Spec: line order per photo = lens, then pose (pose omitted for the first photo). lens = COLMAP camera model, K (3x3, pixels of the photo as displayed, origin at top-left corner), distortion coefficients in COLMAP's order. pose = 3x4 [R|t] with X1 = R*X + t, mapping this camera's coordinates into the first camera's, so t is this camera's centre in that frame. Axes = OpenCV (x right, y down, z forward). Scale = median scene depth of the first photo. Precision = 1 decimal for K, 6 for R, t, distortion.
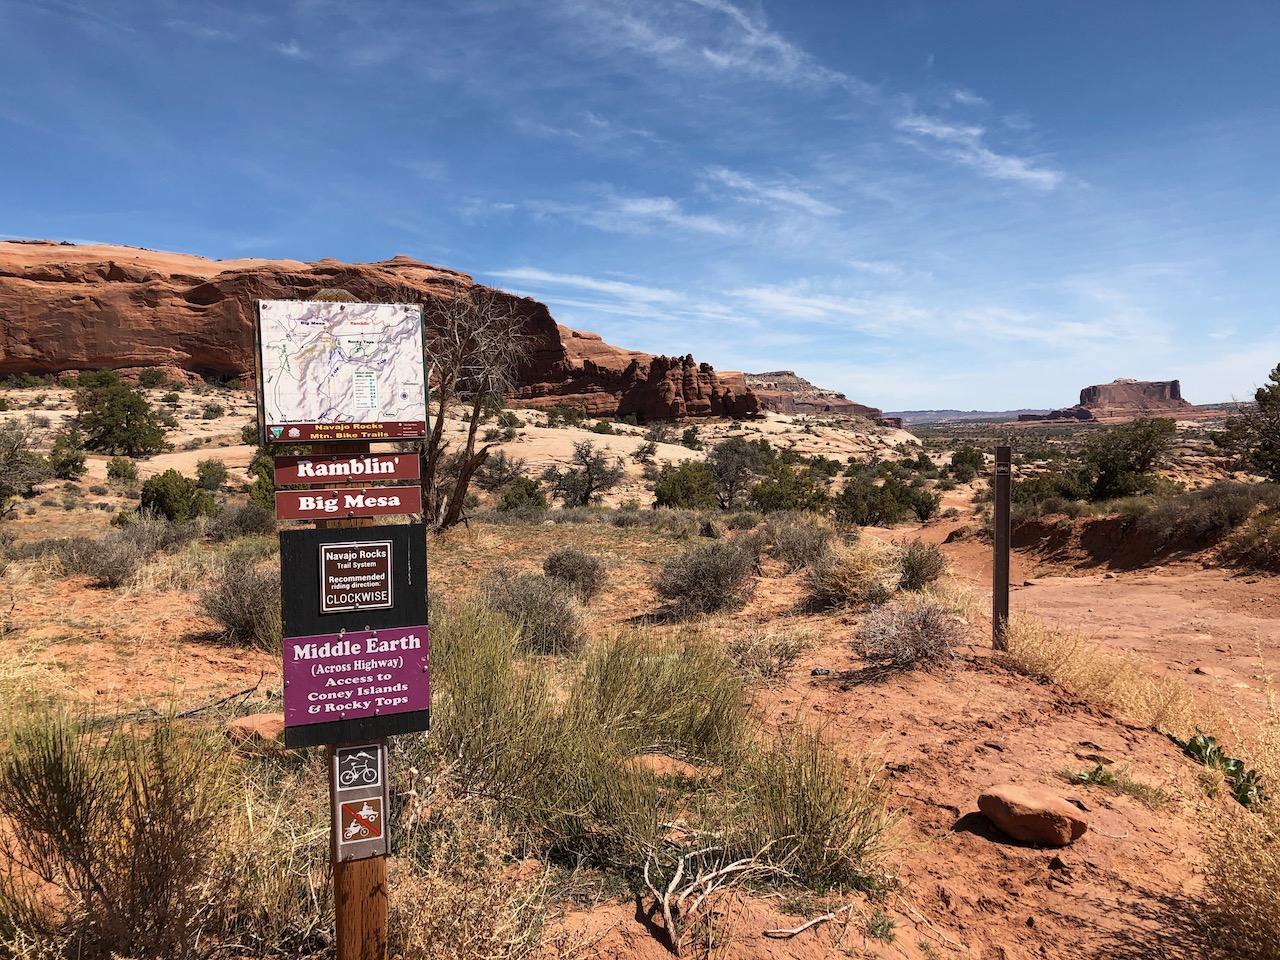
lens RADIAL K [[1046.6, 0, 638.0], [0, 1046.6, 477.0], [0, 0, 1]] dist [0.011907, 0.000543]
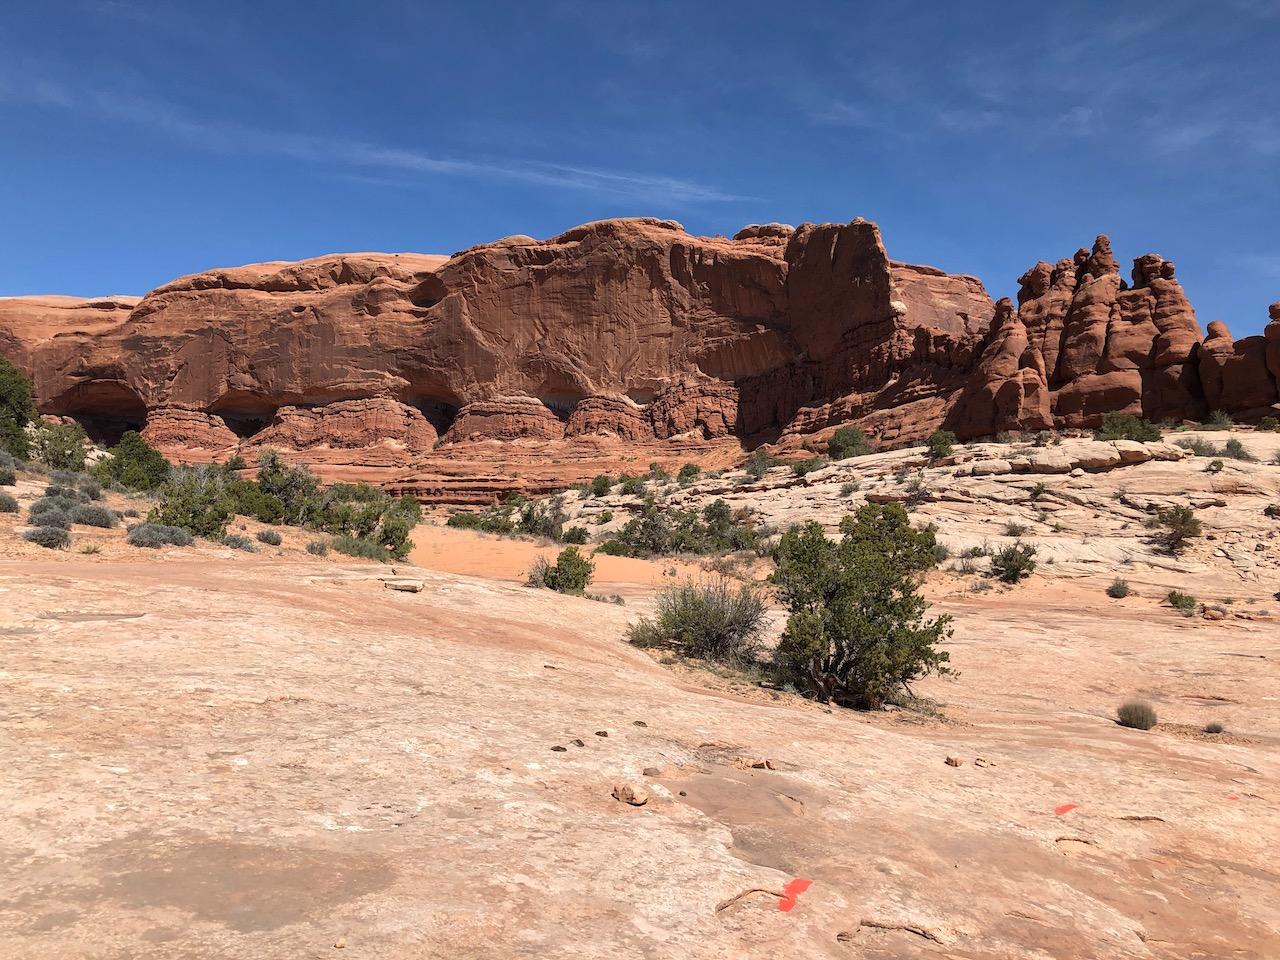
lens RADIAL K [[1046.6, 0, 637.3], [0, 1046.6, 477.2], [0, 0, 1]] dist [0.011907, 0.000543]
pose [[0.758044, 0.008986, -0.652142, 0.139498], [-0.089744, 0.991831, -0.090652, -0.007509], [0.646000, 0.127244, 0.752658, 0.653790]]
